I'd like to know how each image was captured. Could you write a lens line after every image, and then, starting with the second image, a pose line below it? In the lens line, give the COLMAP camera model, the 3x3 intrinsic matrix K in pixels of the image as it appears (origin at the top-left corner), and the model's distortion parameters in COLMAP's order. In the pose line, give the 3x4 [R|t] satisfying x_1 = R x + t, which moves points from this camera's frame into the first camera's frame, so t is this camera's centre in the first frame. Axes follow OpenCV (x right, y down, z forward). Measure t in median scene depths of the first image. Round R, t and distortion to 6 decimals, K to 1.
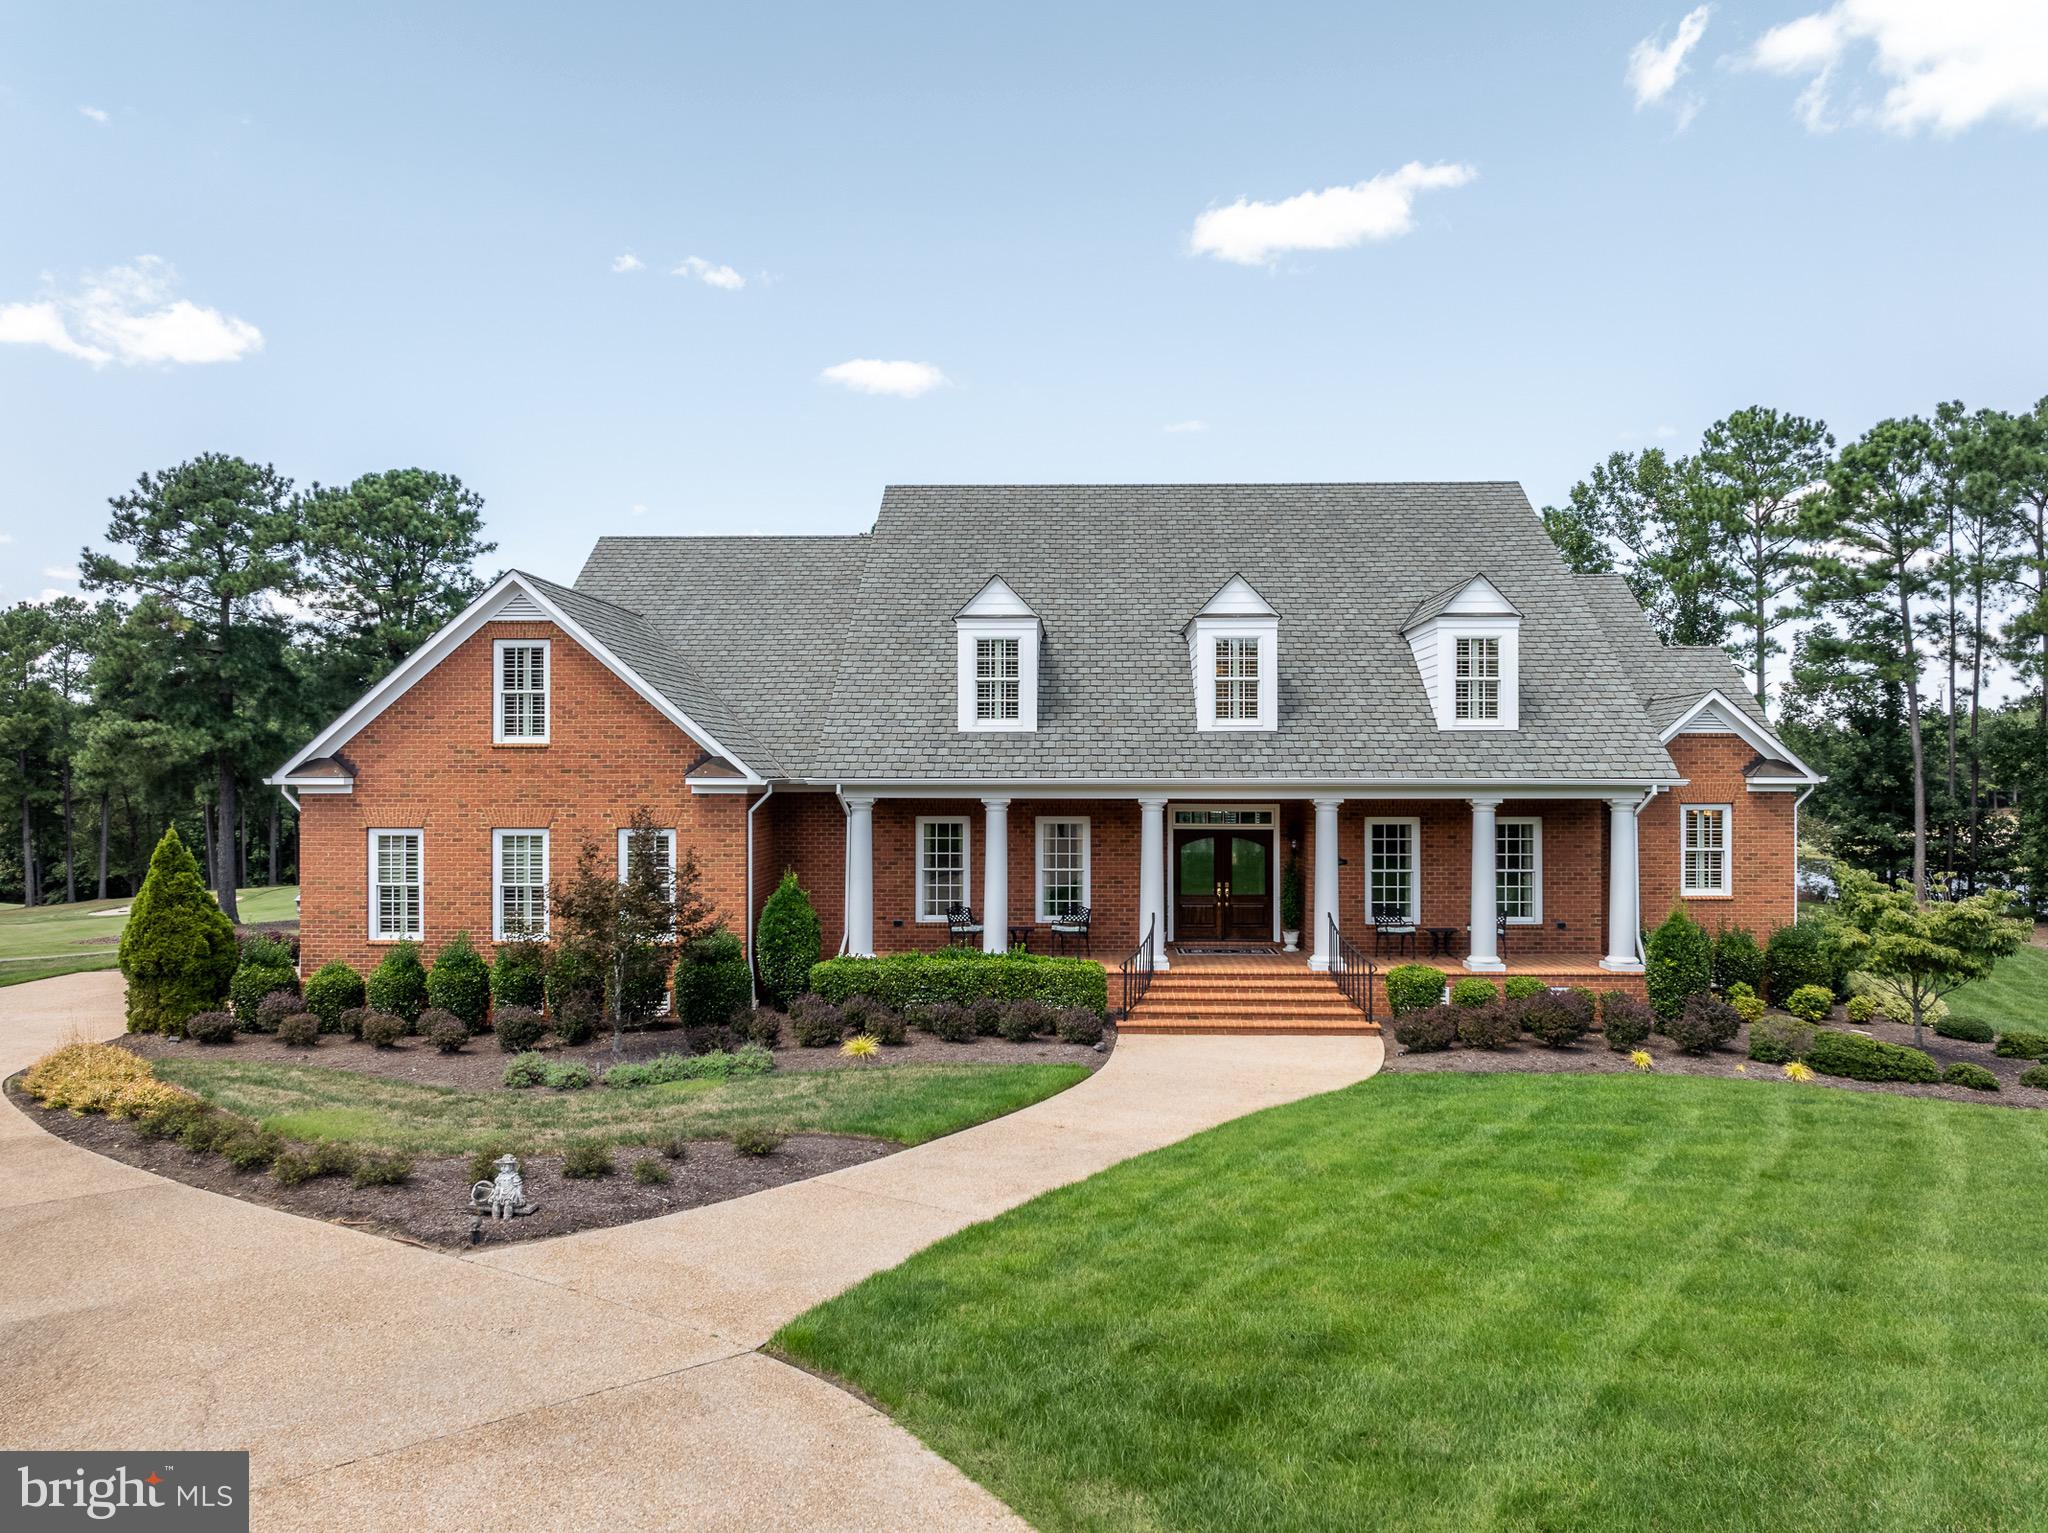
lens RADIAL K [[1439.7, 0, 1031.2], [0, 1439.7, 768.6], [0, 0, 1]] dist [-0.048365, 0.009365]
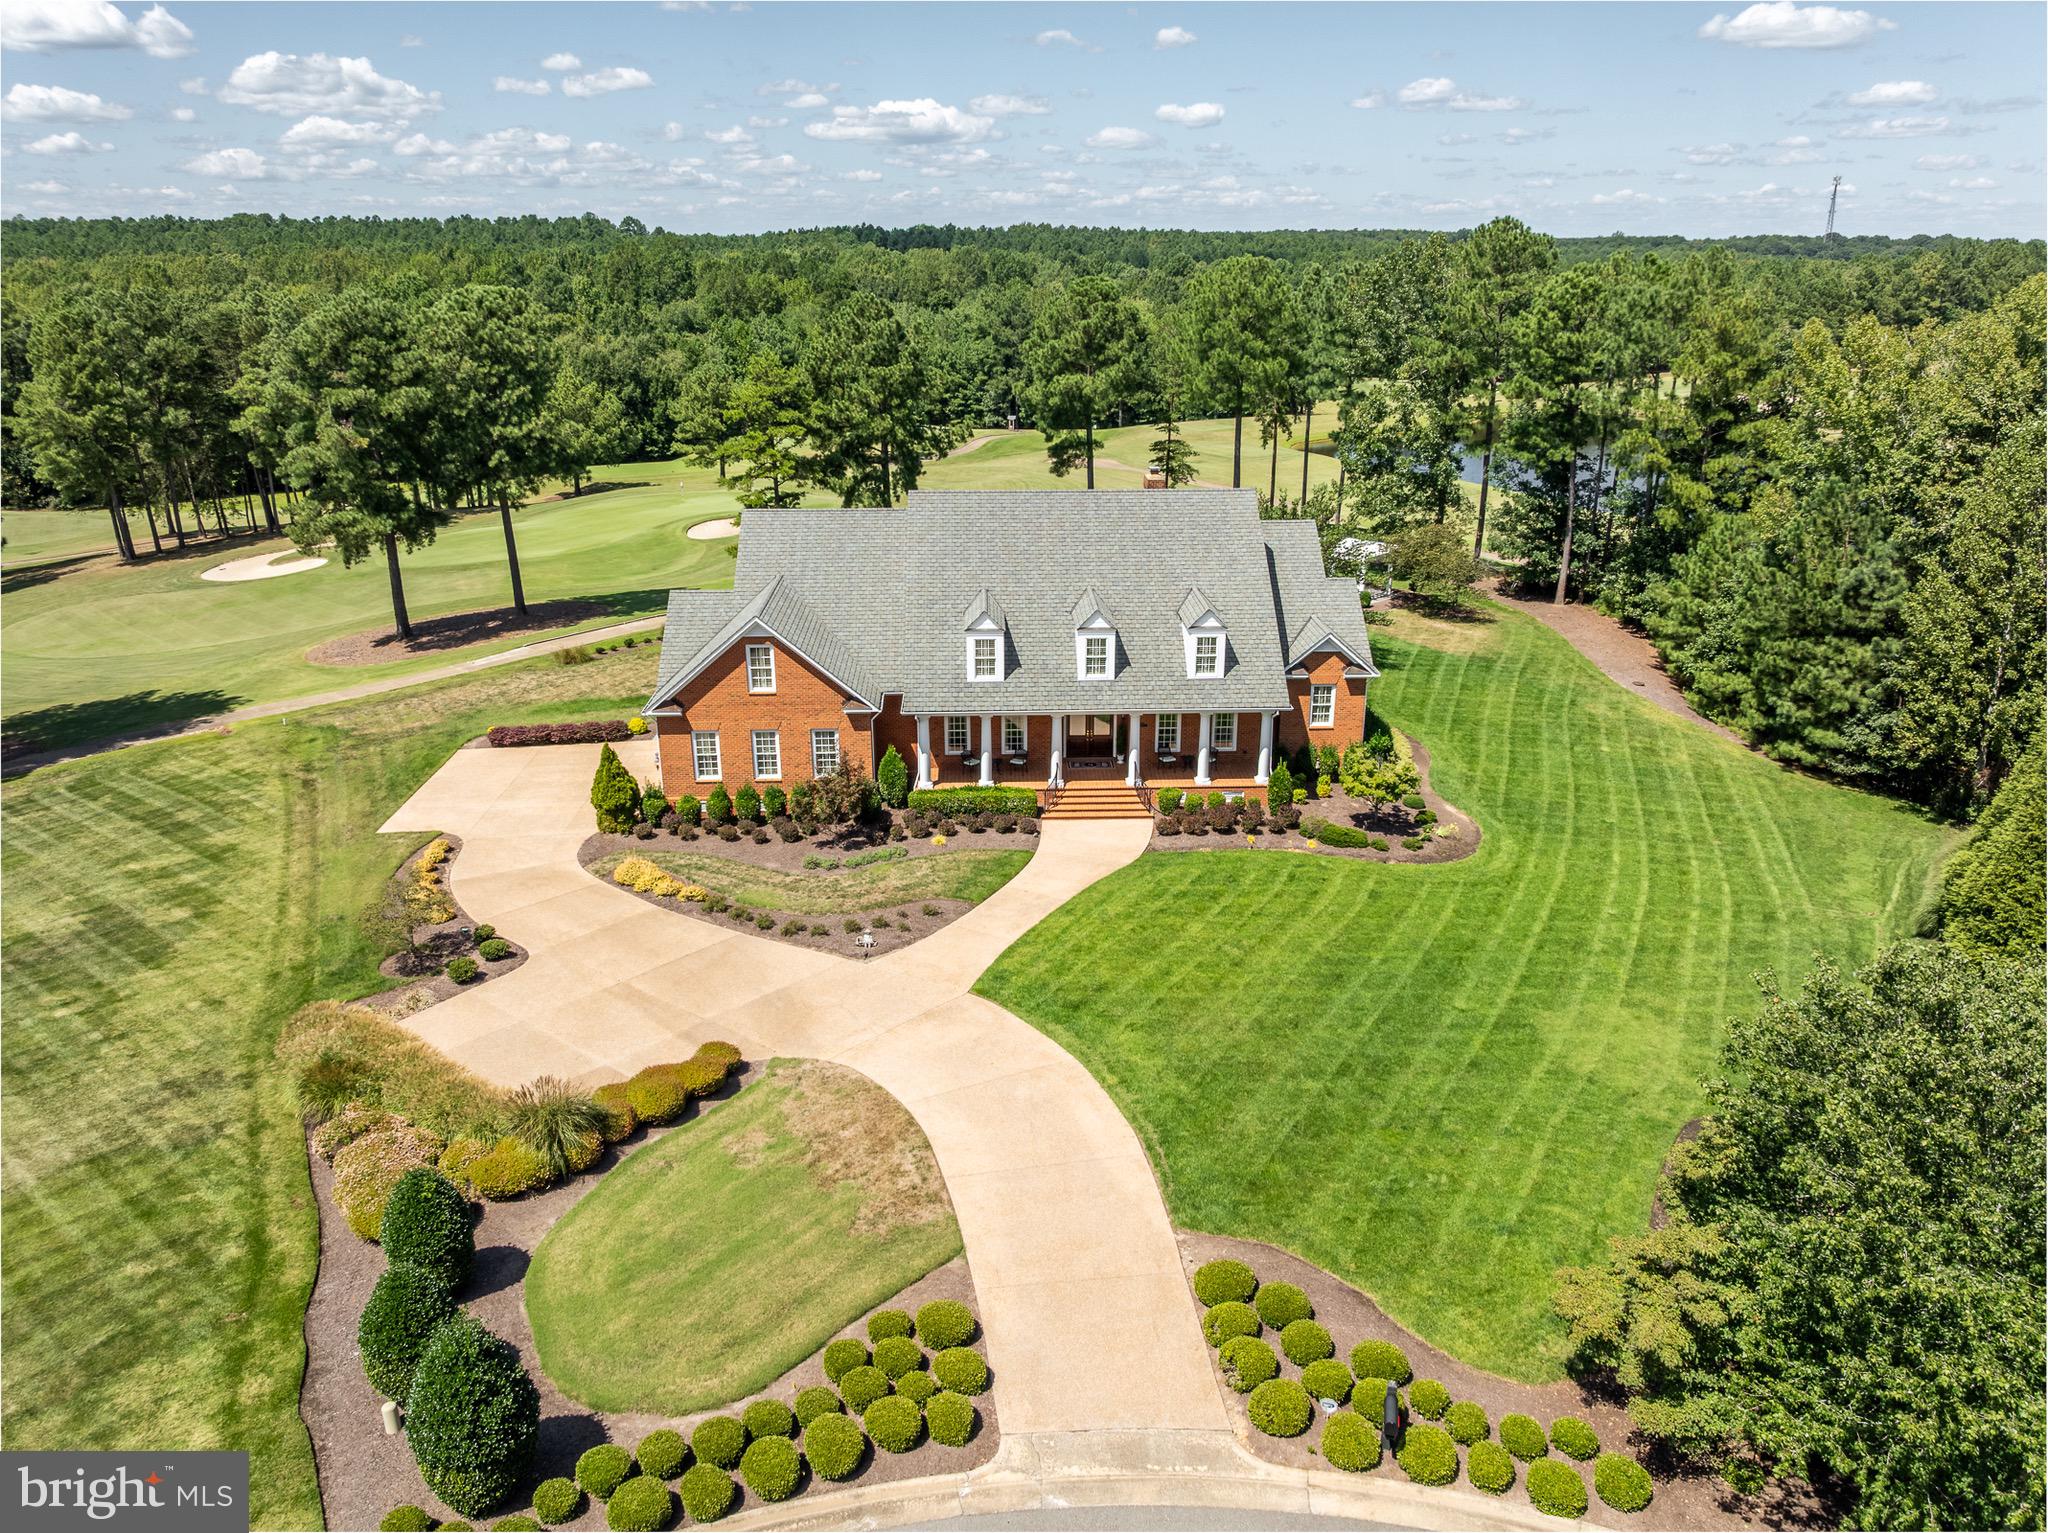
lens RADIAL K [[1439.7, 0, 1025.5], [0, 1439.7, 749.3], [0, 0, 1]] dist [-0.048365, 0.009365]
pose [[0.997375, -0.025546, 0.067756, -0.112615], [0.001328, 0.942001, 0.335608, -0.655250], [-0.072400, -0.334637, 0.939562, -1.068687]]
